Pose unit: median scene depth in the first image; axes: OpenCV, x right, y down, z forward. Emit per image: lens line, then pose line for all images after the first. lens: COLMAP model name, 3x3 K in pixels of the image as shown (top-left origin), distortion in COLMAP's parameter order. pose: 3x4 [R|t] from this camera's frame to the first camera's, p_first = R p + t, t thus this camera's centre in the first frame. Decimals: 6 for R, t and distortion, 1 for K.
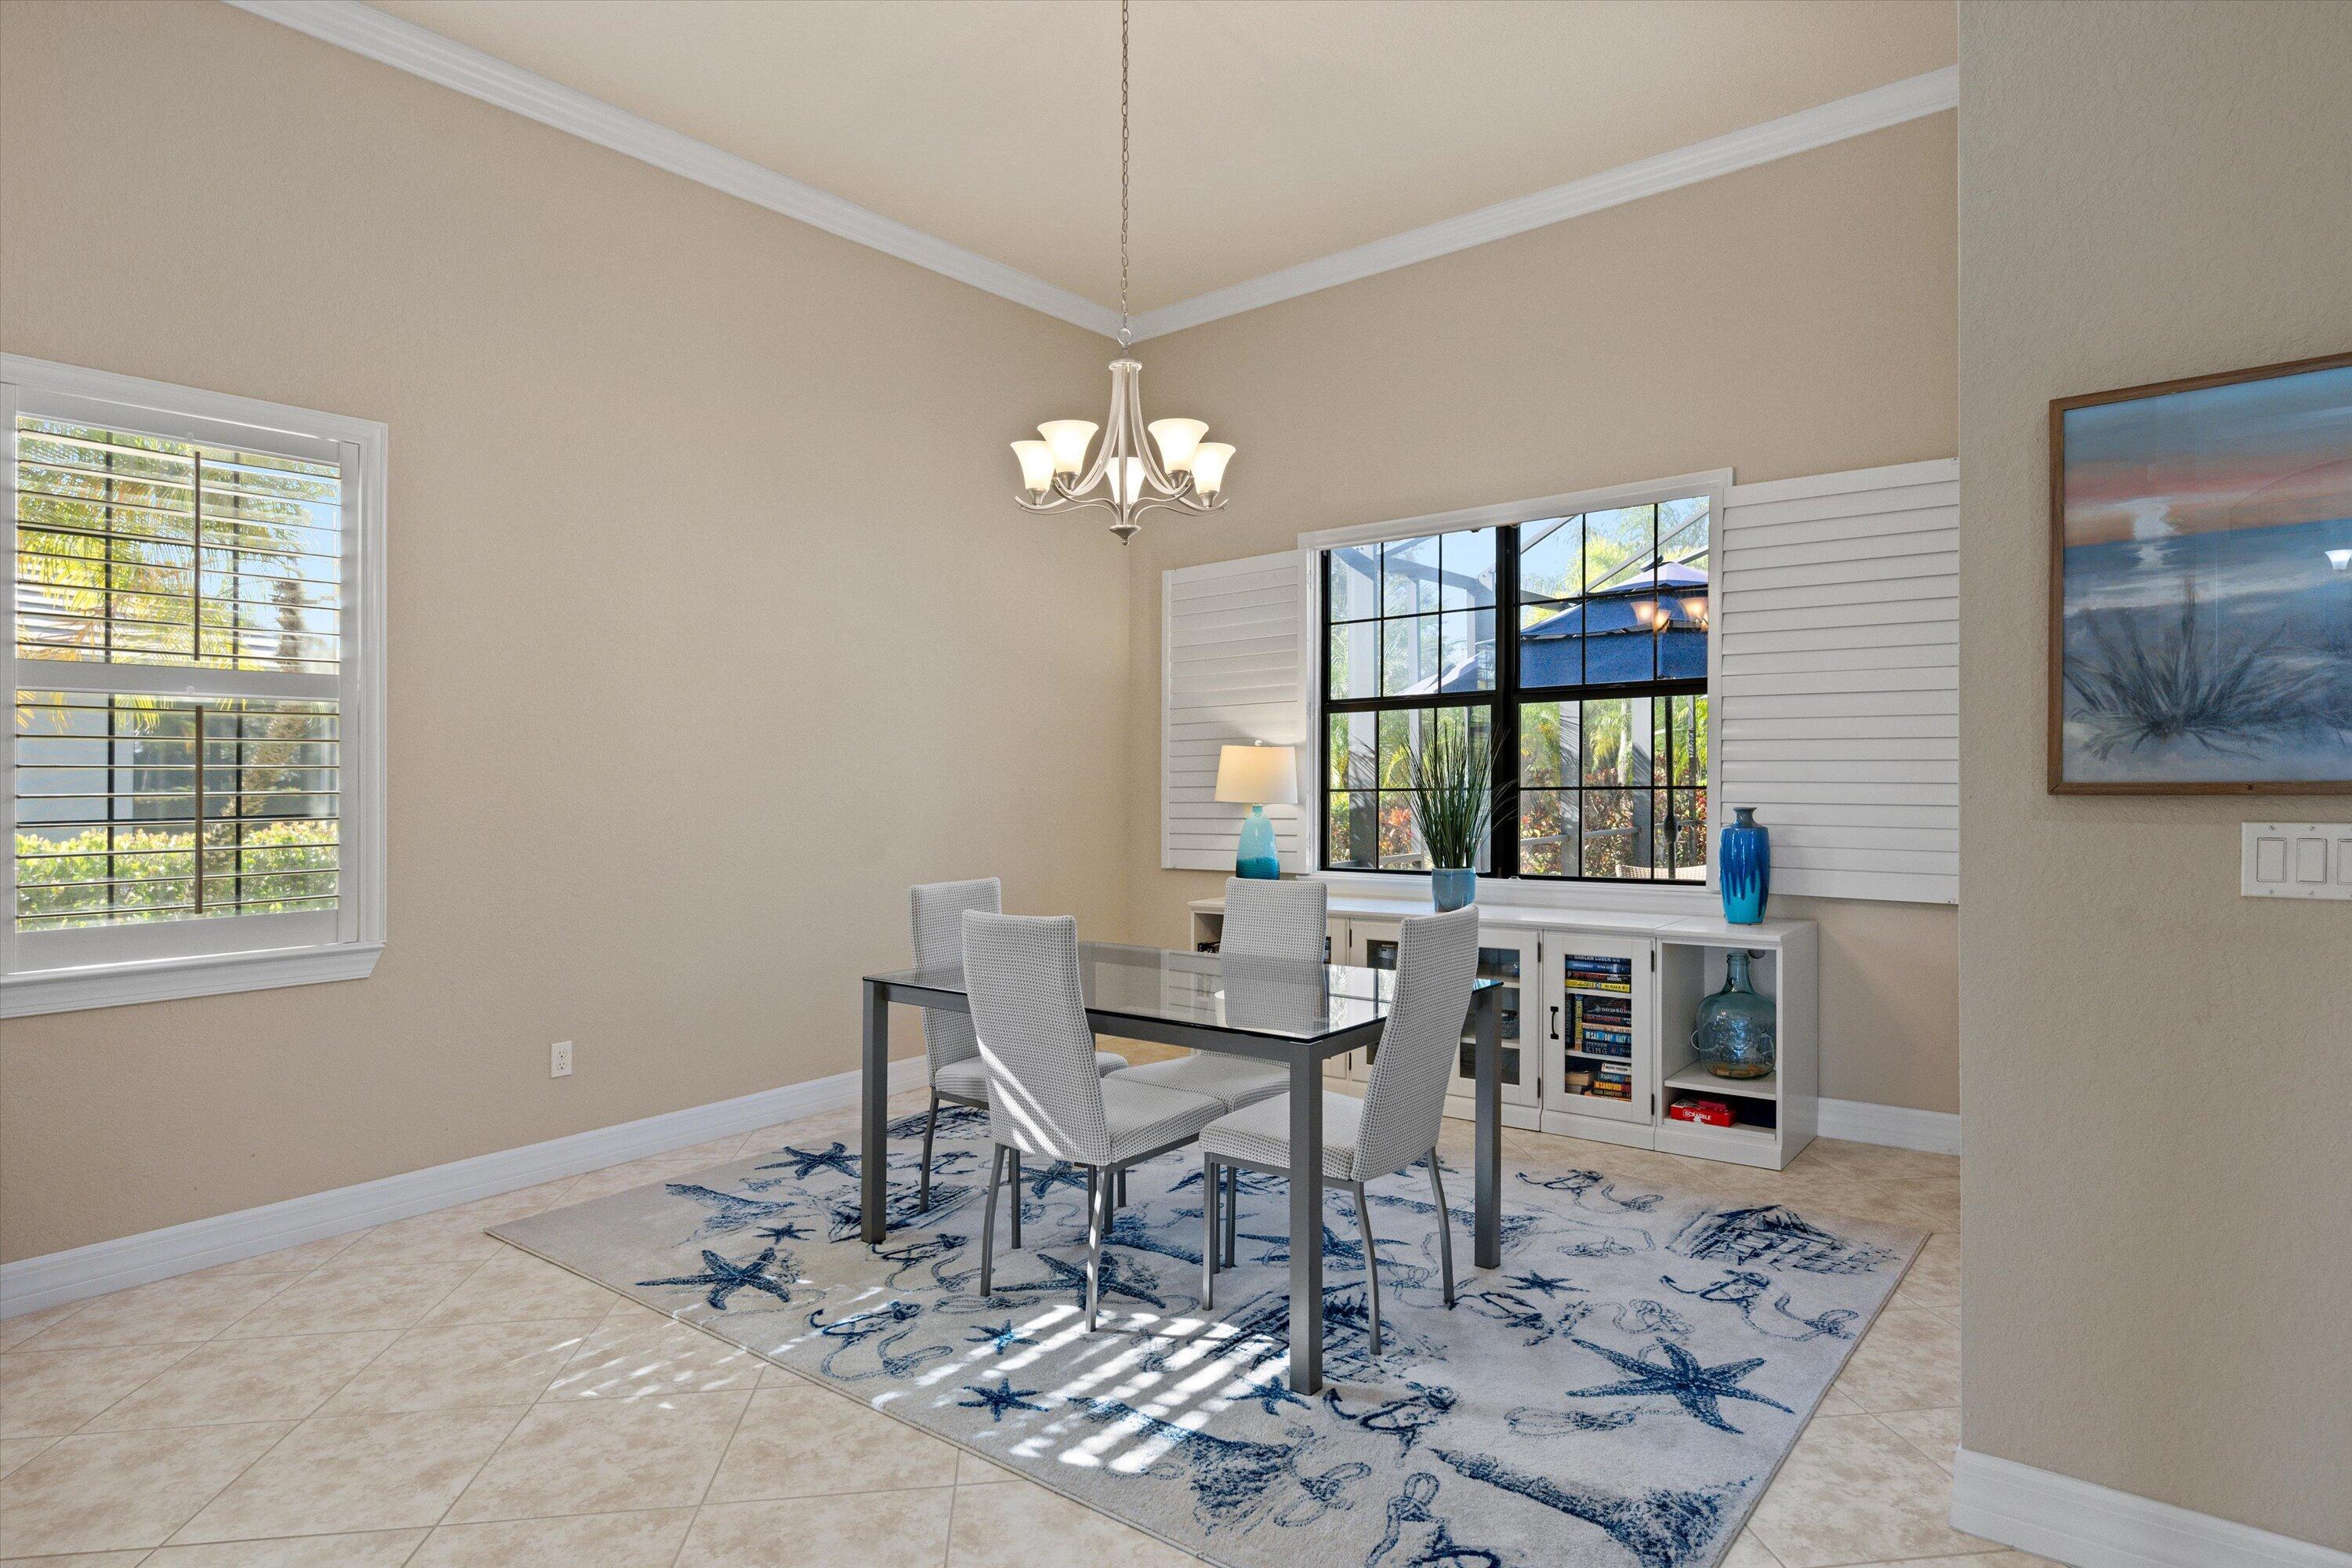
lens RADIAL K [[1311.8, 0, 1180.4], [0, 1311.8, 824.5], [0, 0, 1]] dist [0.031753, -0.000072]
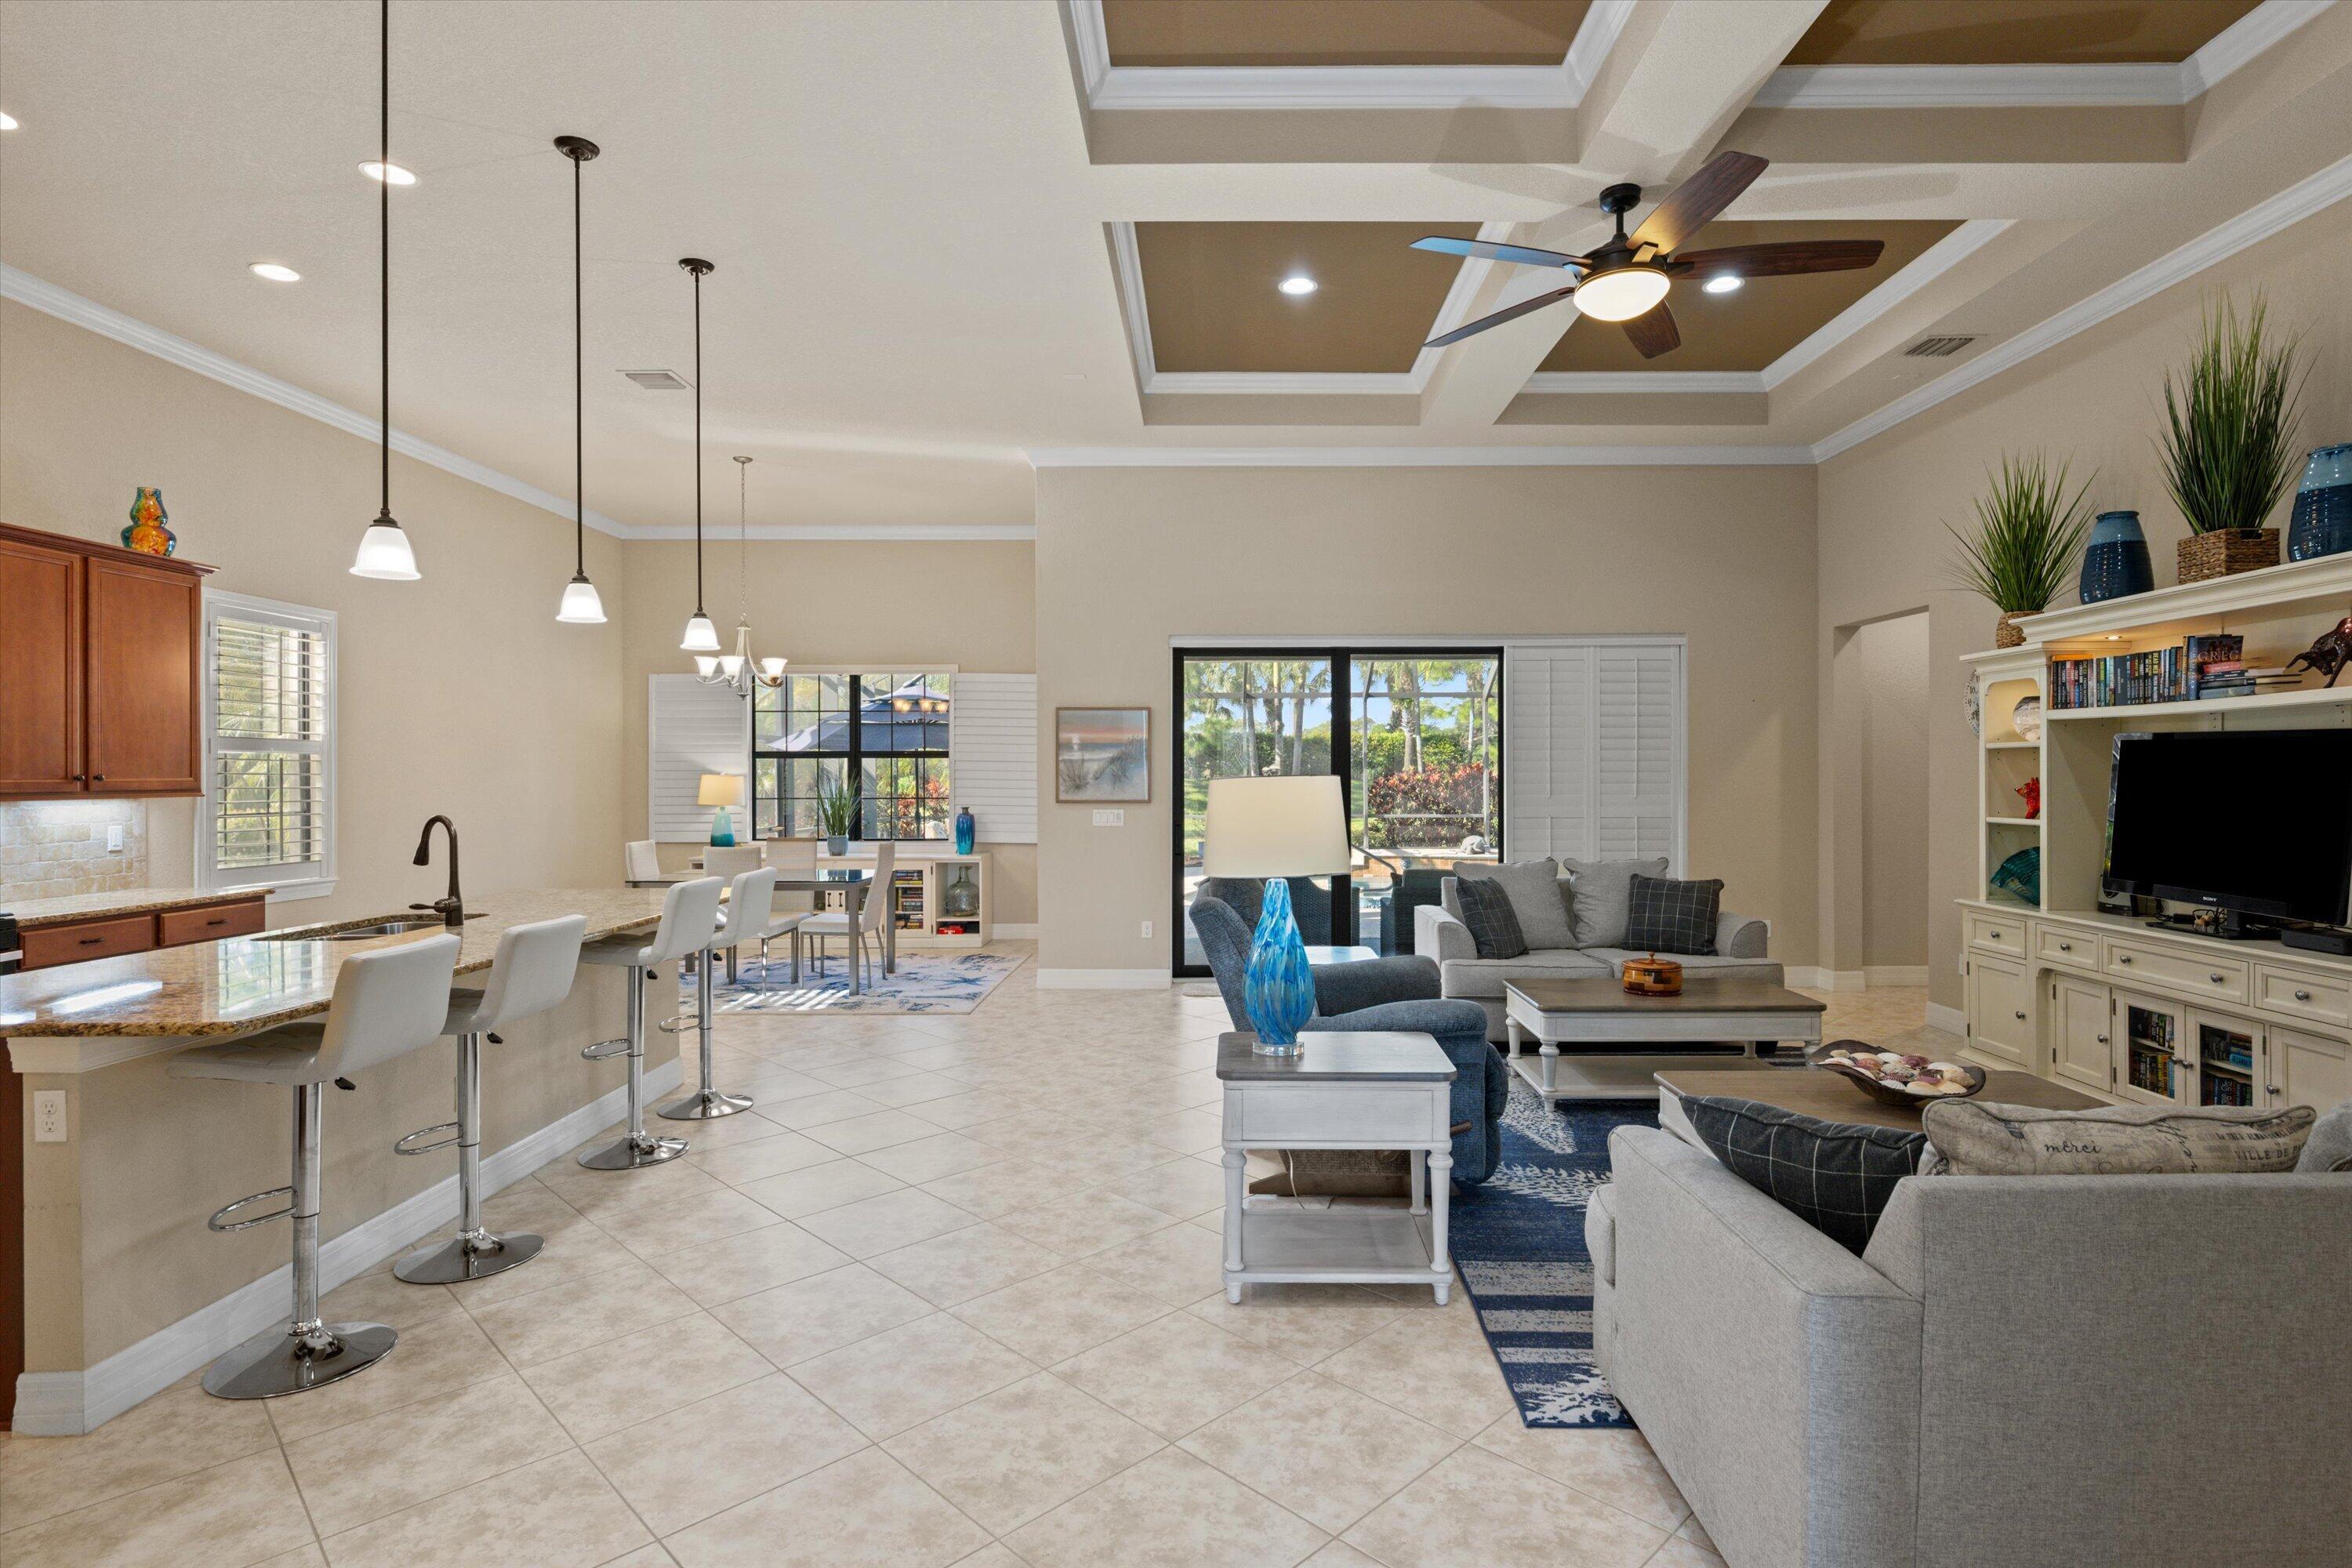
lens RADIAL K [[1311.8, 0, 1180.4], [0, 1311.8, 824.5], [0, 0, 1]] dist [0.031753, -0.000072]
pose [[0.803012, -0.009371, 0.595889, -0.697705], [0.010697, 0.999942, 0.001310, 0.020251], [-0.595867, 0.005322, 0.803066, -1.189313]]
